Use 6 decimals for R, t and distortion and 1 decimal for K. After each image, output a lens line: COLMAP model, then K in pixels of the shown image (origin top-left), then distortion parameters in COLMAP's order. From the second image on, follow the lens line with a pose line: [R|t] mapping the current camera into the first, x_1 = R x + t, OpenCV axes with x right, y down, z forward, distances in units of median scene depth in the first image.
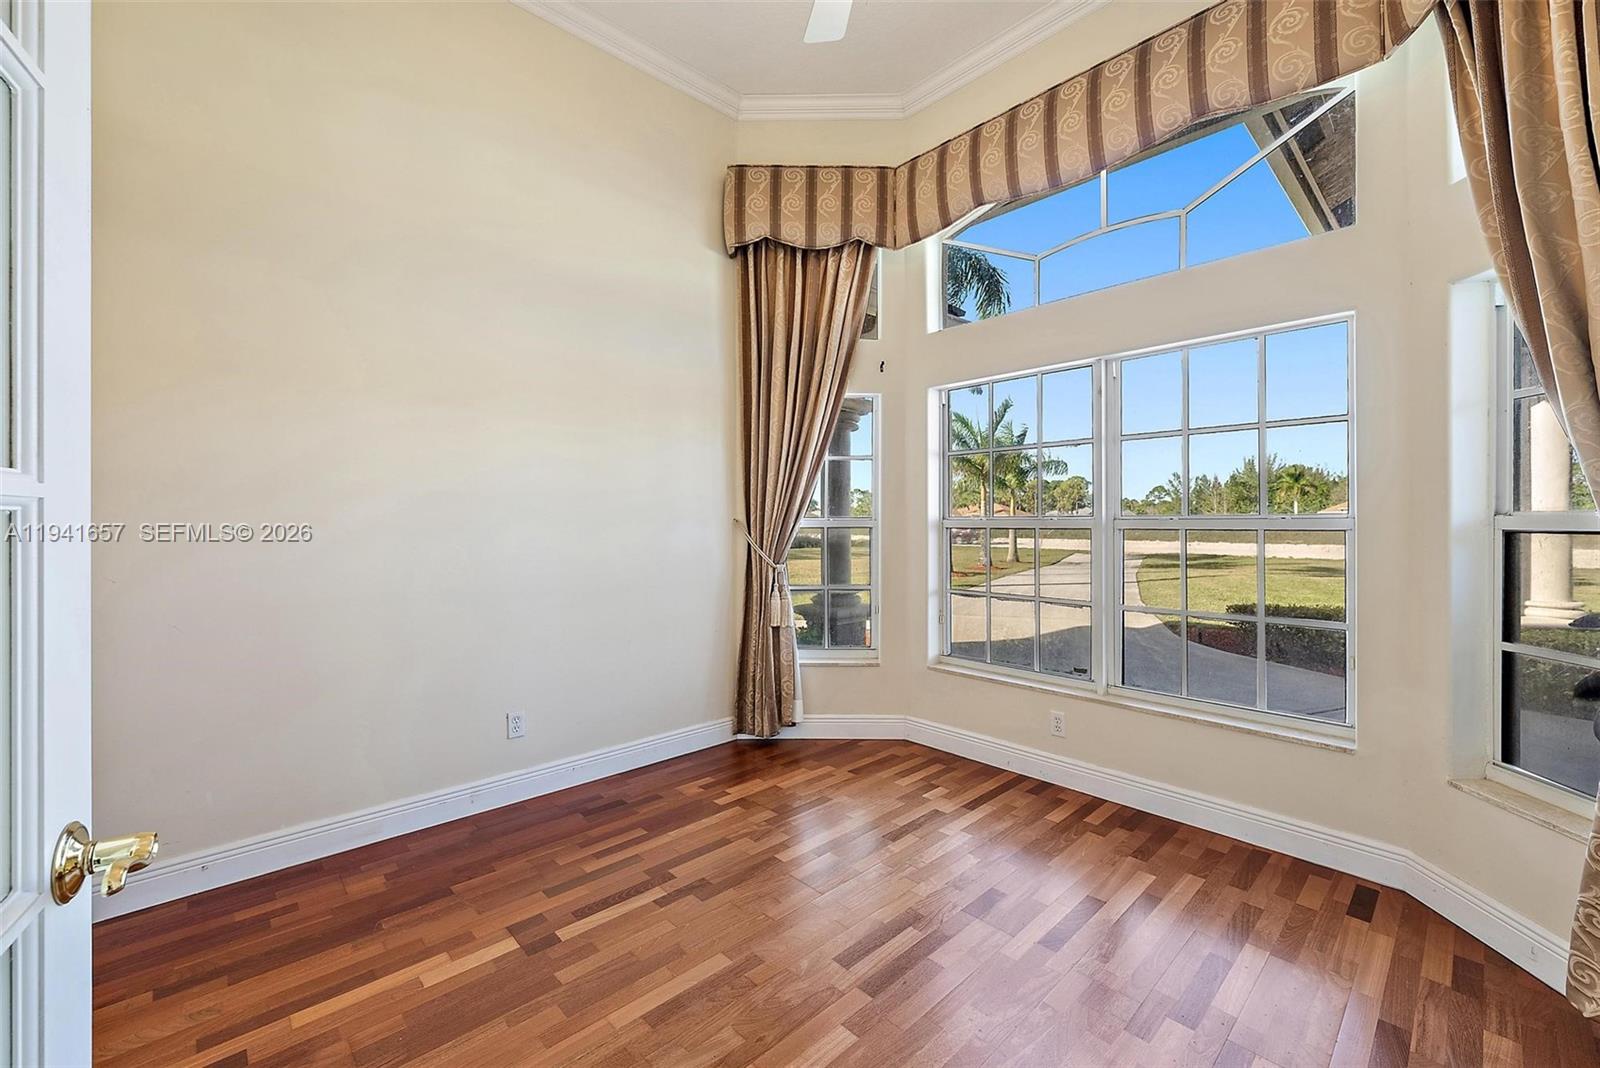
lens RADIAL K [[640.5, 0, 806.2], [0, 640.5, 527.8], [0, 0, 1]] dist [0.001348, 0.000003]
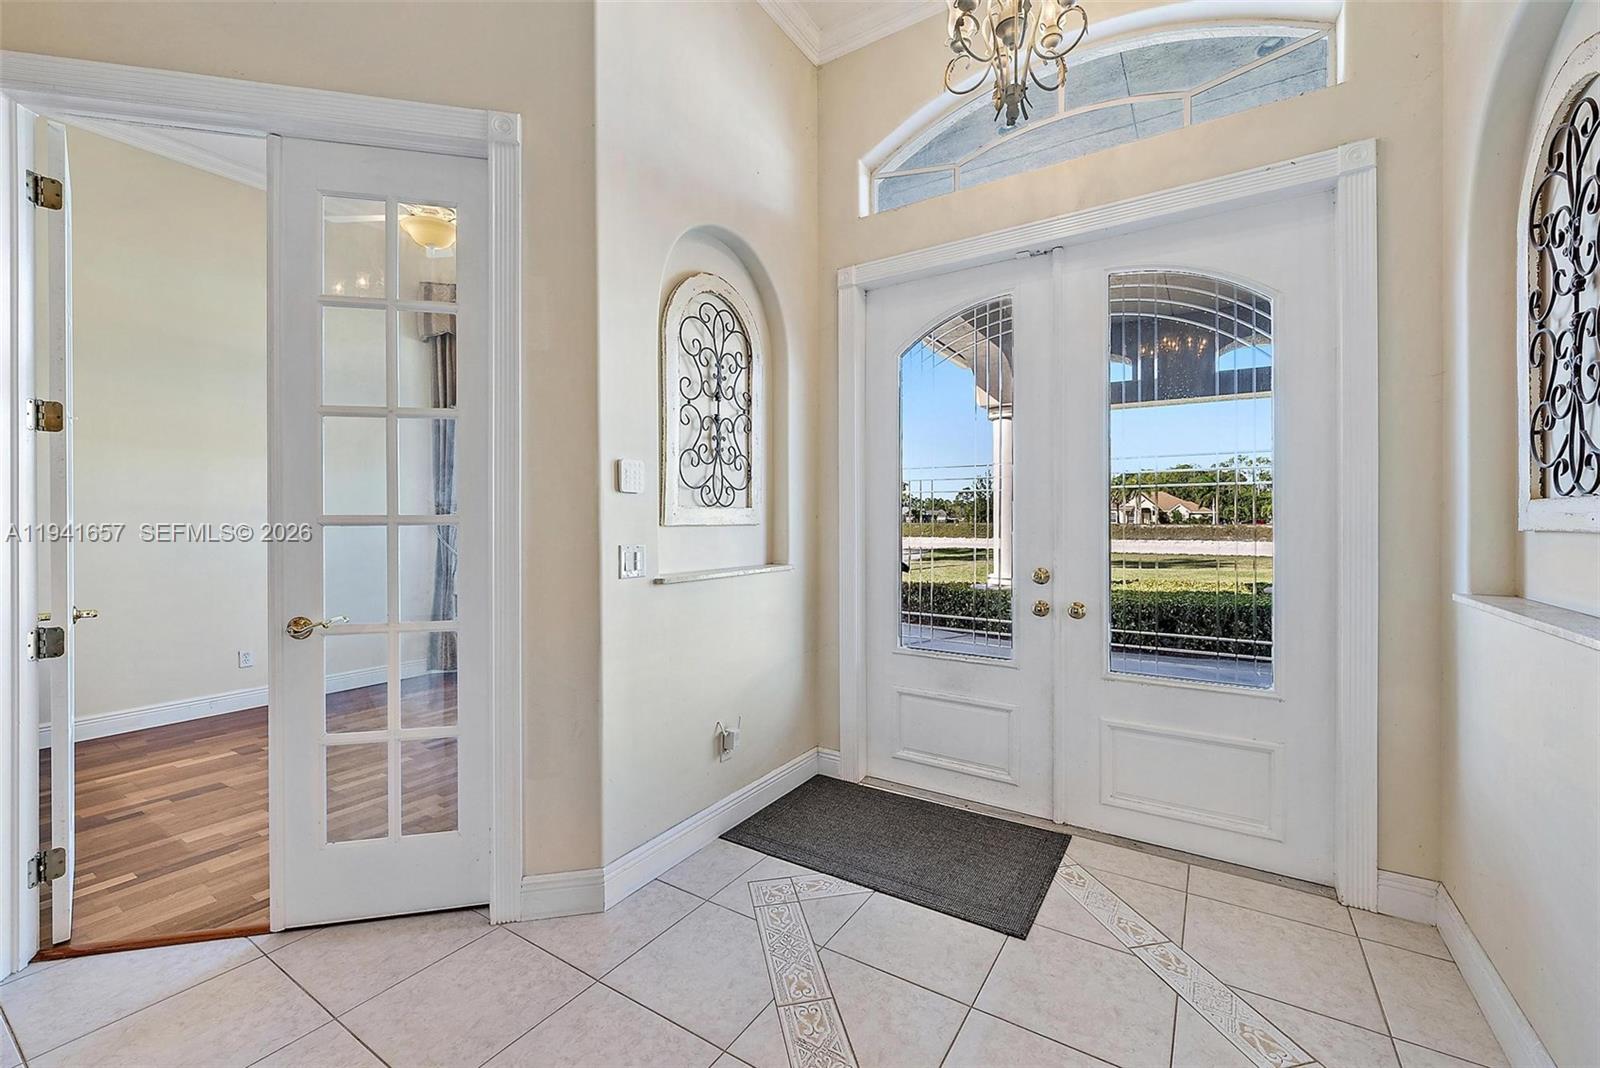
lens RADIAL K [[640.5, 0, 796.4], [0, 640.5, 528.3], [0, 0, 1]] dist [0.001348, 0.000003]
pose [[0.970635, -0.003198, 0.240536, 0.349595], [0.002524, 0.999992, 0.003110, -0.002229], [-0.240544, -0.002412, 0.970635, -0.612357]]
